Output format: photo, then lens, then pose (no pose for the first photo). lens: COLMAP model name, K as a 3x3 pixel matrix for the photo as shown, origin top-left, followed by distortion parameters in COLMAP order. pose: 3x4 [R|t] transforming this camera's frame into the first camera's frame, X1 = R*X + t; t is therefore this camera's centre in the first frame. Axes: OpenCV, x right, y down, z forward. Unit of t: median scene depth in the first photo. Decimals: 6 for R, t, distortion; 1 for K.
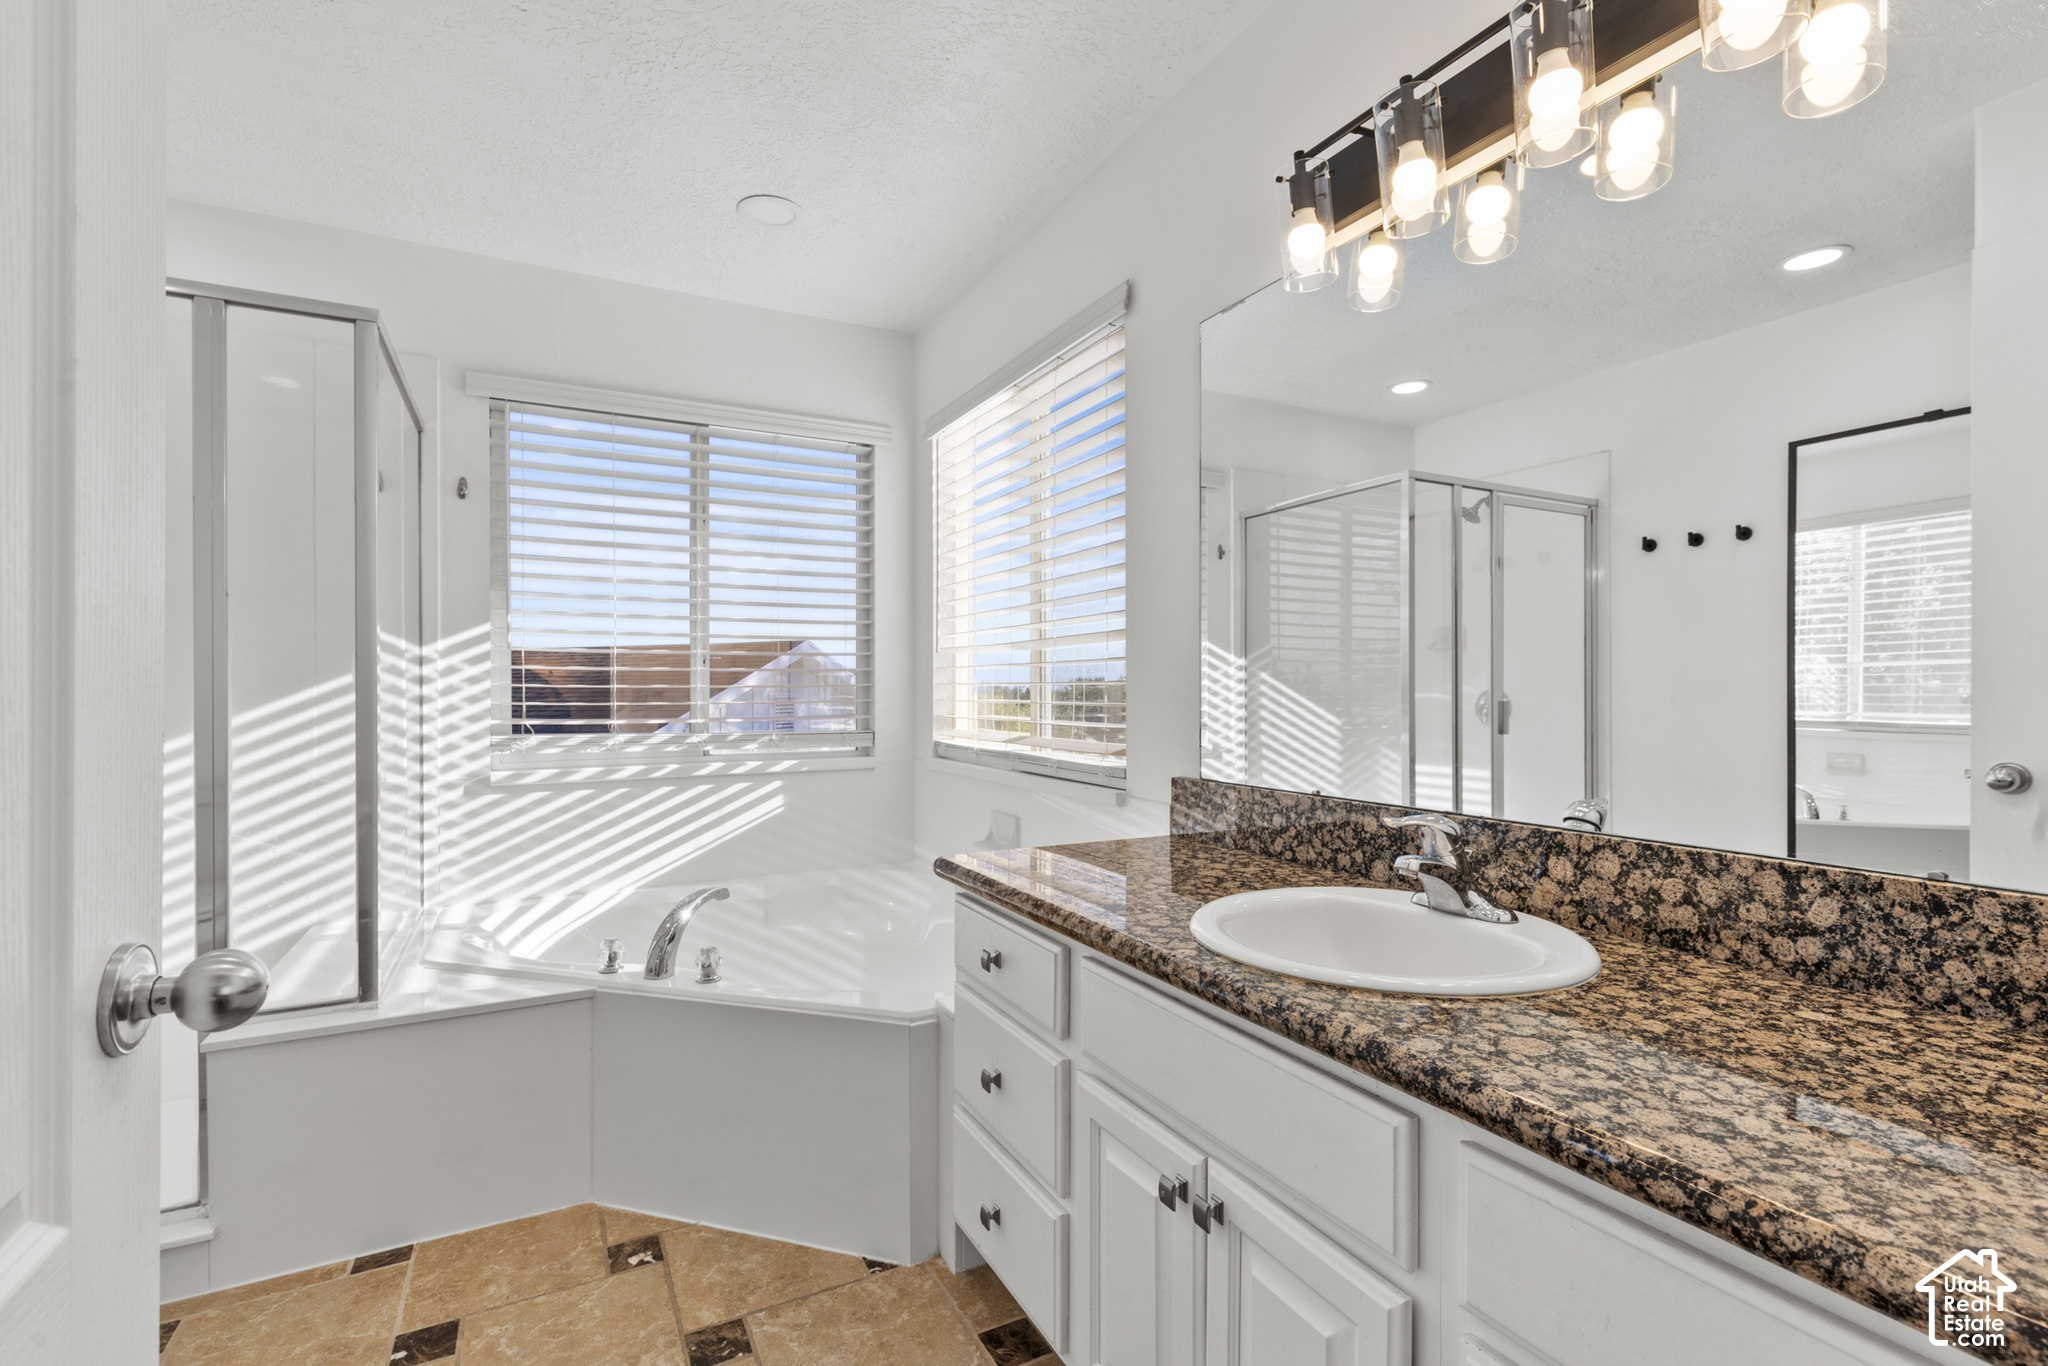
lens RADIAL K [[935.4, 0, 1017.3], [0, 935.4, 689.7], [0, 0, 1]] dist [0.010994, -0.000452]
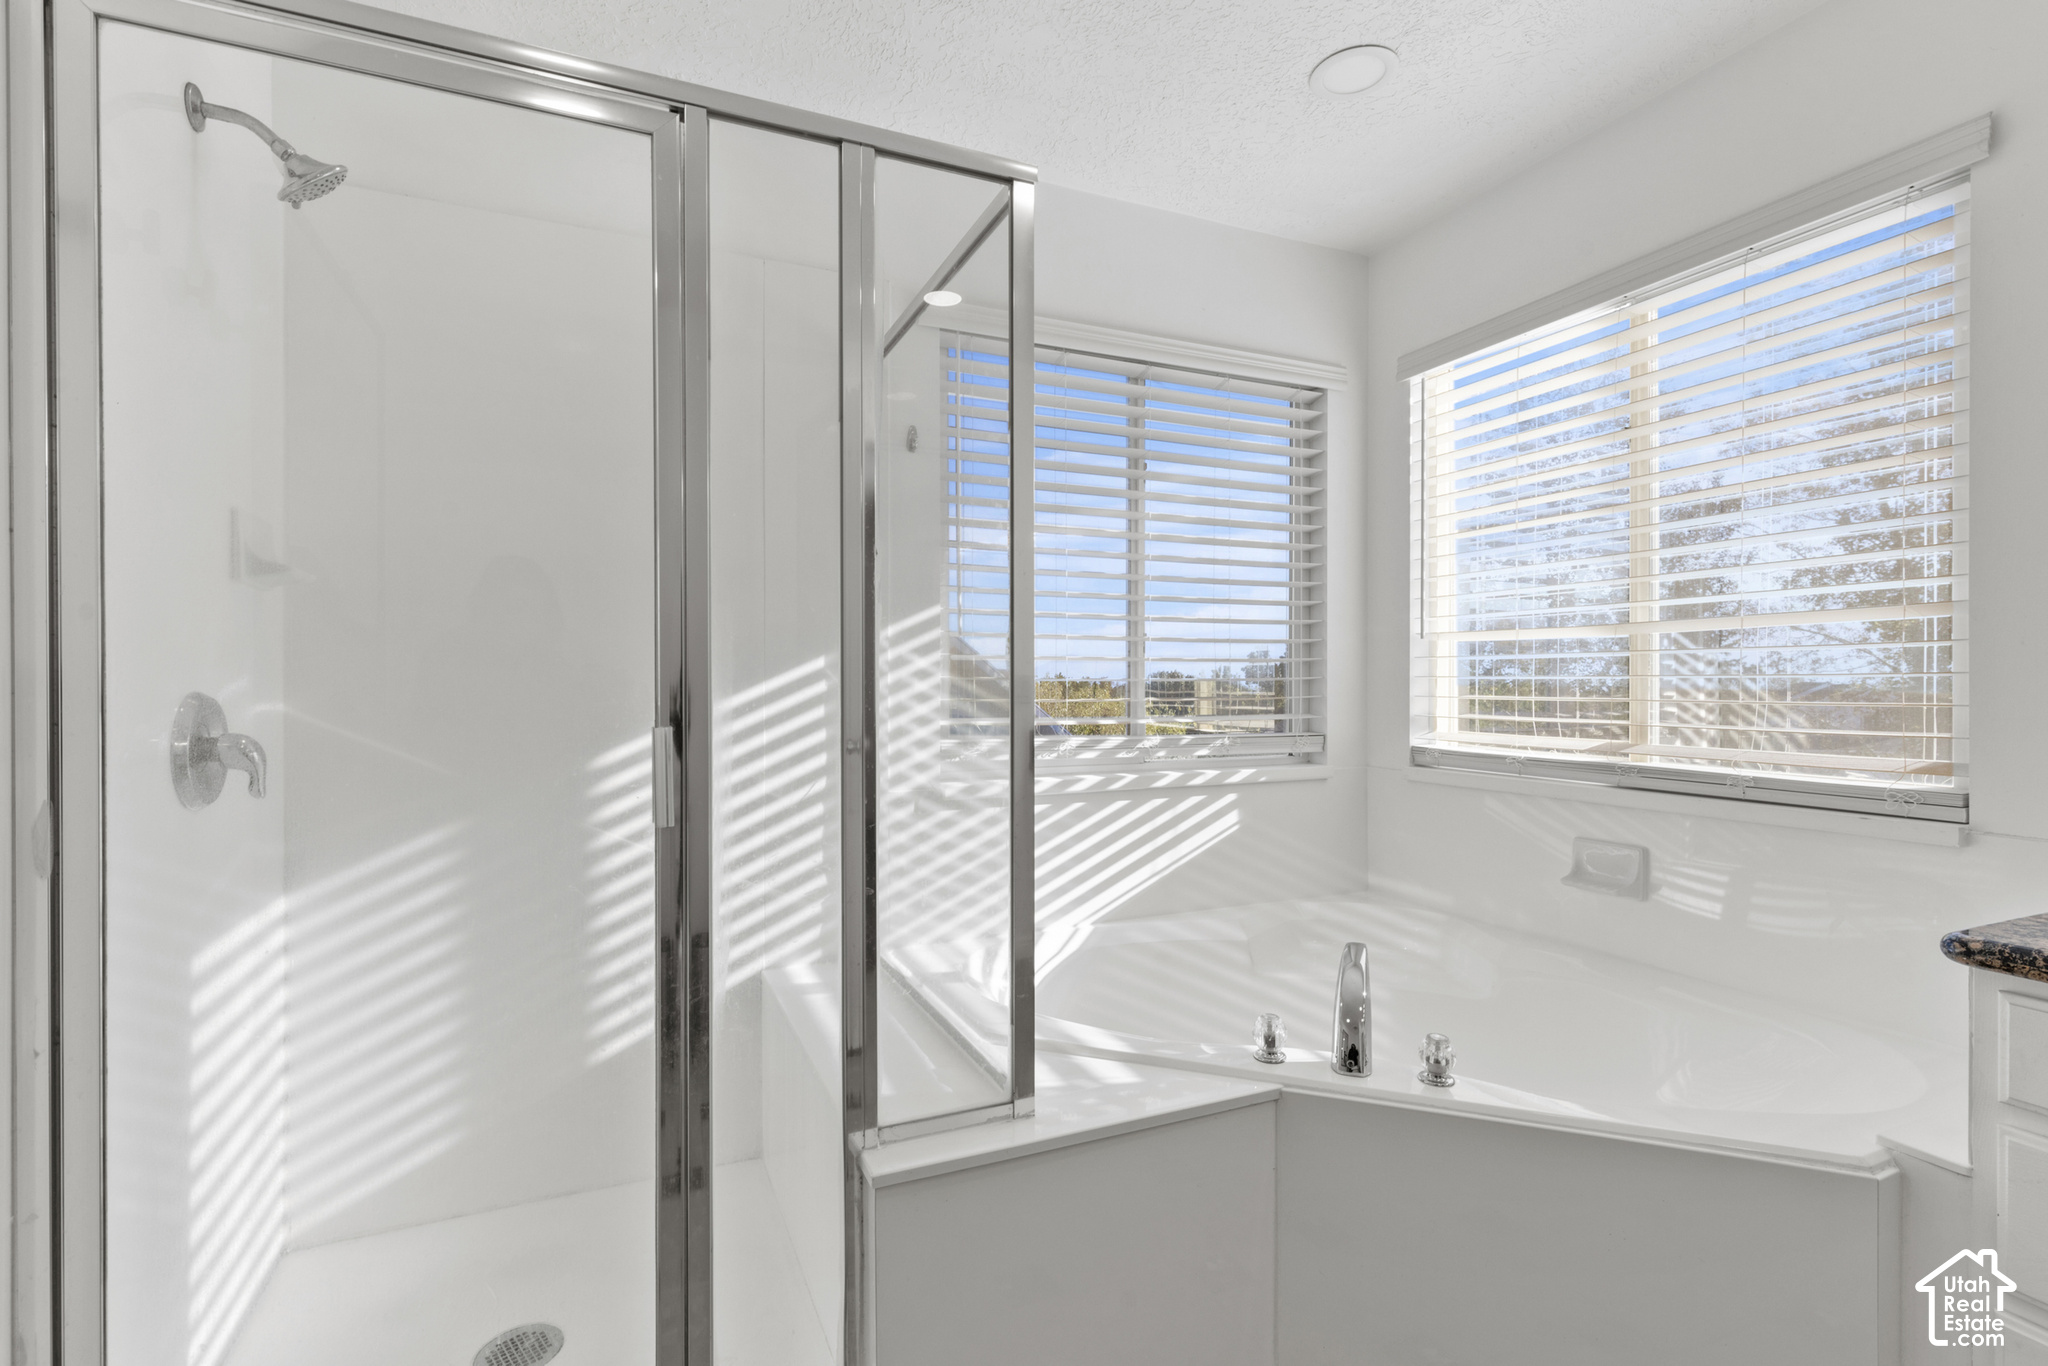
lens RADIAL K [[953.9, 0, 1017.9], [0, 953.9, 673.6], [0, 0, 1]] dist [0.022583, -0.000868]
pose [[0.998560, -0.002624, -0.053580, -0.764529], [0.002208, 0.999967, -0.007809, -0.004280], [0.053599, 0.007679, 0.998533, 0.283476]]
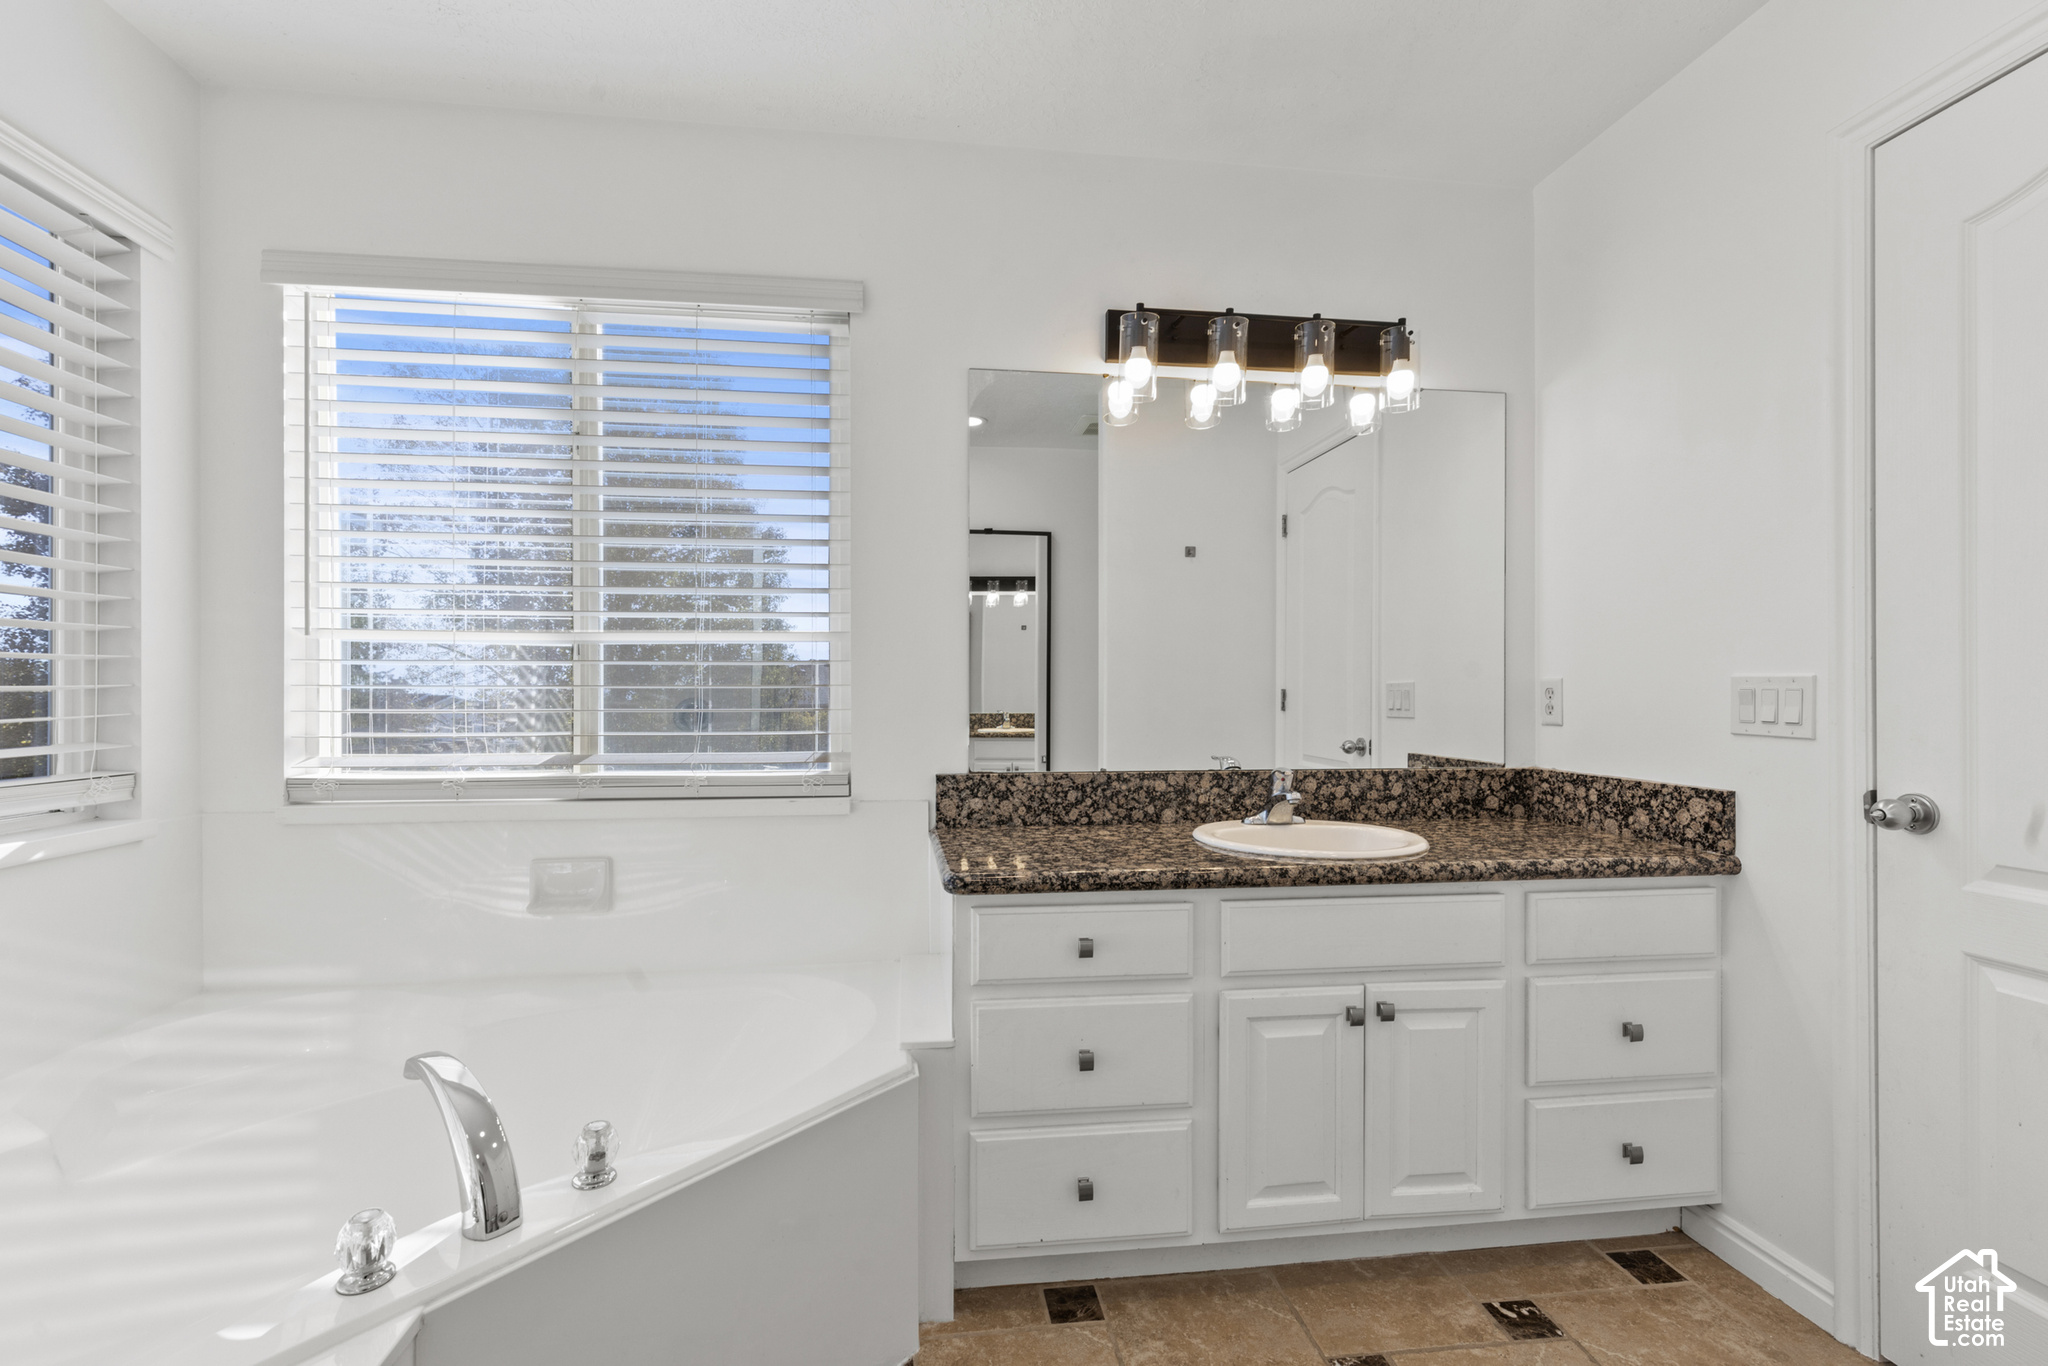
lens RADIAL K [[935.4, 0, 1017.3], [0, 935.4, 689.7], [0, 0, 1]] dist [0.010994, -0.000452]
pose [[0.336821, 0.001826, 0.941567, -0.998666], [-0.000047, 0.999998, -0.001923, -0.002260], [-0.941569, 0.000604, 0.336821, 0.675801]]
